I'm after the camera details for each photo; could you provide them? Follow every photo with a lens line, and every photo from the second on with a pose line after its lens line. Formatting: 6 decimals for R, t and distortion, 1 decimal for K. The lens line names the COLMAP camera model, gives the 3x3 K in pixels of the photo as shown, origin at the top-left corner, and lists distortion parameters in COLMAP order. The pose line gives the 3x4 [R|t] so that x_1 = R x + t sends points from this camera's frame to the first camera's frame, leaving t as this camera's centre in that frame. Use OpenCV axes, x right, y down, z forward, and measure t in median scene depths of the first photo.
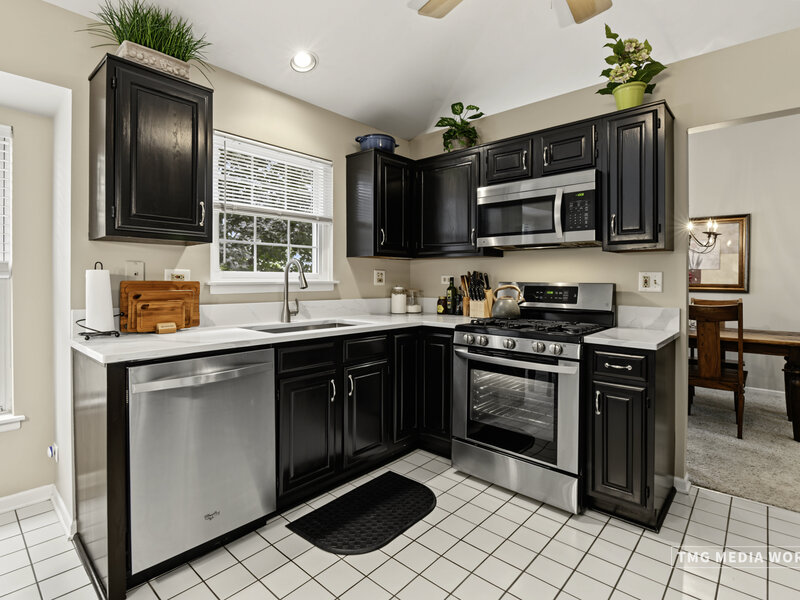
lens RADIAL K [[409.3, 0, 403.5], [0, 409.3, 280.0], [0, 0, 1]] dist [0.000719, -0.000232]
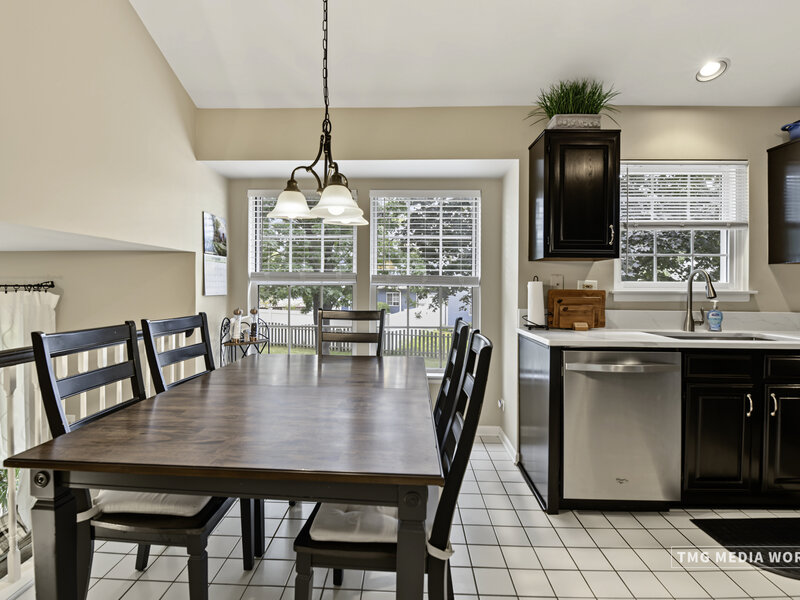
lens RADIAL K [[402.5, 0, 389.4], [0, 402.5, 288.8], [0, 0, 1]] dist [-0.006646, -0.006900]
pose [[0.629963, 0.006333, -0.776600, 0.017990], [-0.004957, 0.999979, 0.004133, -0.002846], [0.776610, 0.001246, 0.629981, -0.240027]]
